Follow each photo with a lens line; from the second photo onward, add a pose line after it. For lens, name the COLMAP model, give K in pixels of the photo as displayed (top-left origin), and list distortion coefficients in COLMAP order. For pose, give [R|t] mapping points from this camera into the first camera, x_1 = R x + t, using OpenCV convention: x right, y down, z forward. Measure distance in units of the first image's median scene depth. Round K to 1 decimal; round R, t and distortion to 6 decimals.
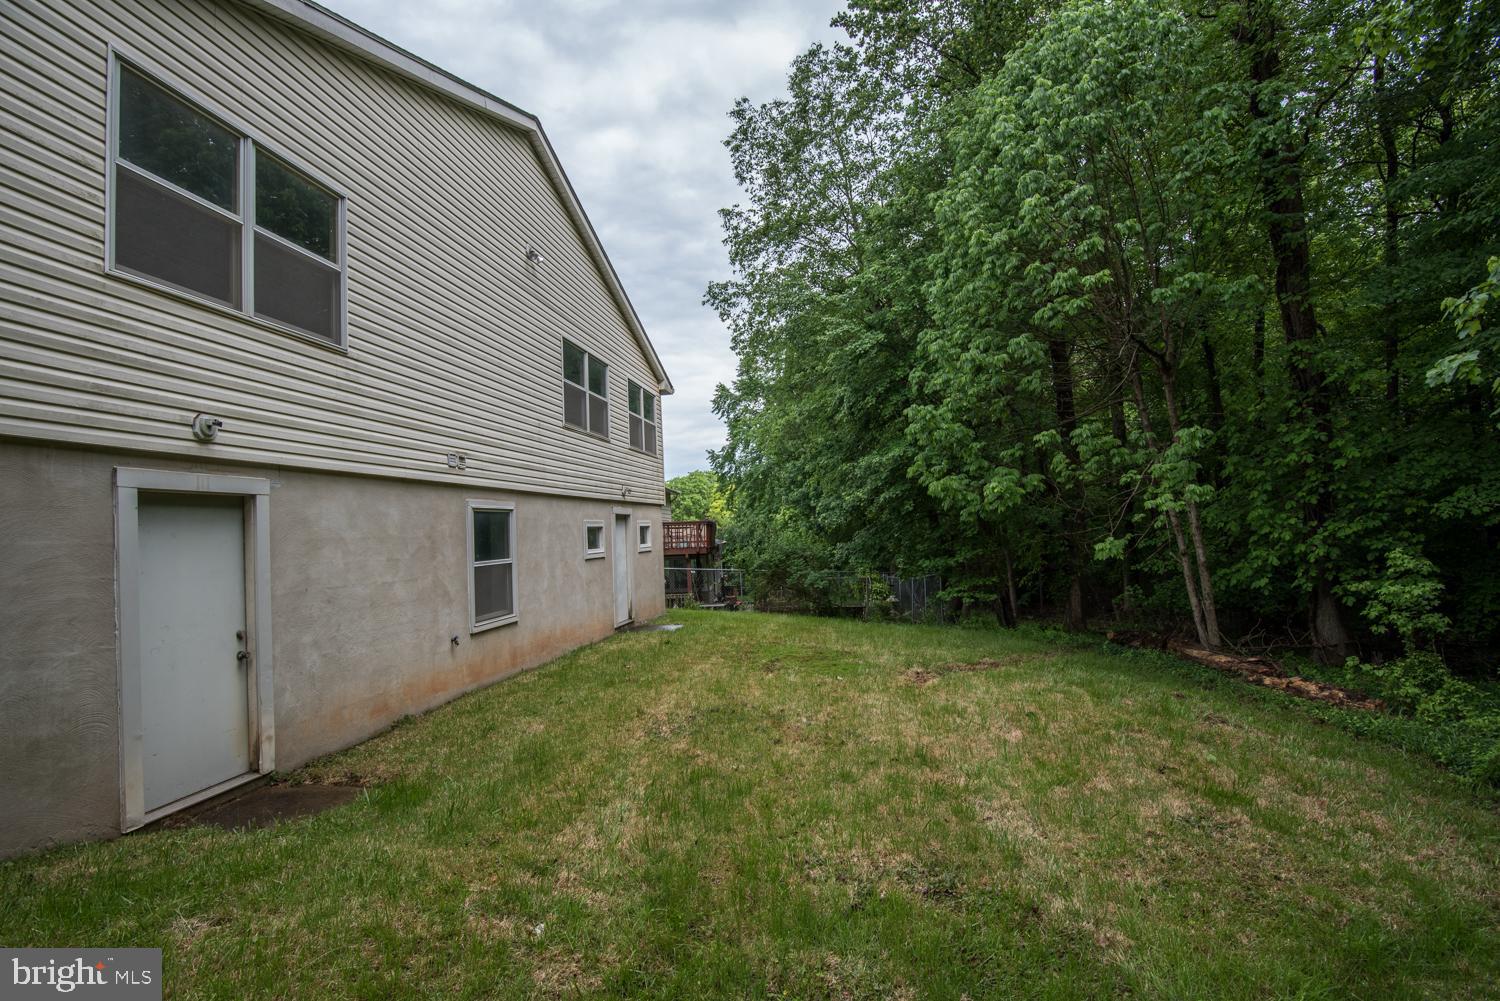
lens RADIAL K [[739.5, 0, 747.1], [0, 739.5, 502.9], [0, 0, 1]] dist [-0.011969, 0.001539]
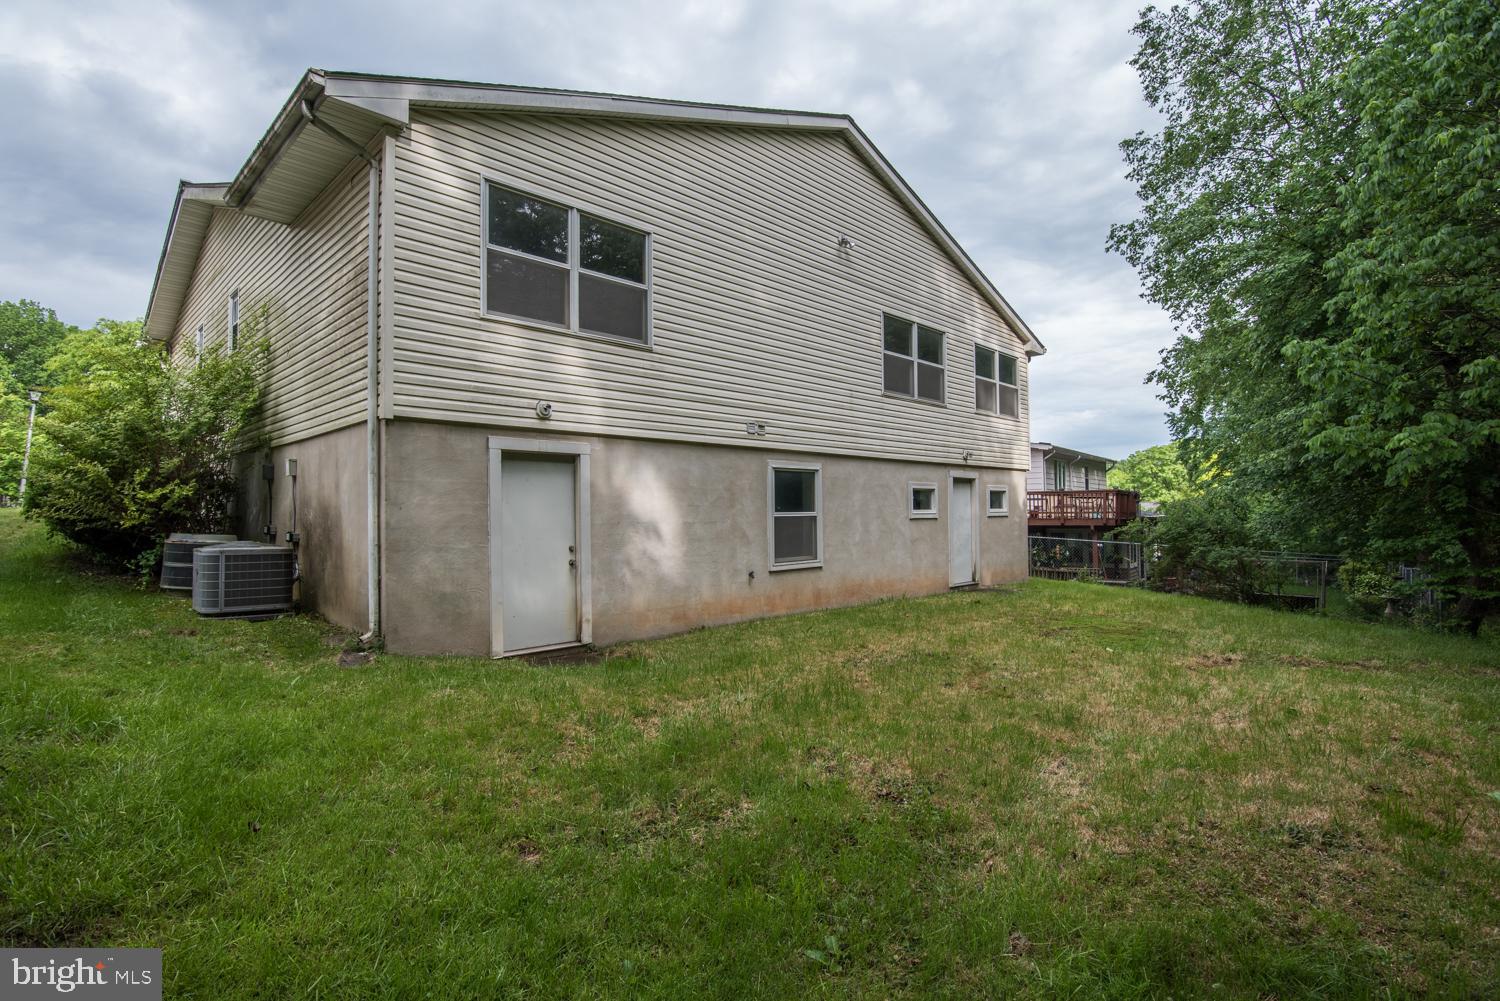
lens RADIAL K [[739.5, 0, 754.7], [0, 739.5, 503.4], [0, 0, 1]] dist [-0.011969, 0.001539]
pose [[0.815163, 0.020376, -0.578873, 0.323595], [0.000718, 0.999345, 0.036188, 0.023350], [0.579231, -0.029915, 0.814614, 0.000293]]
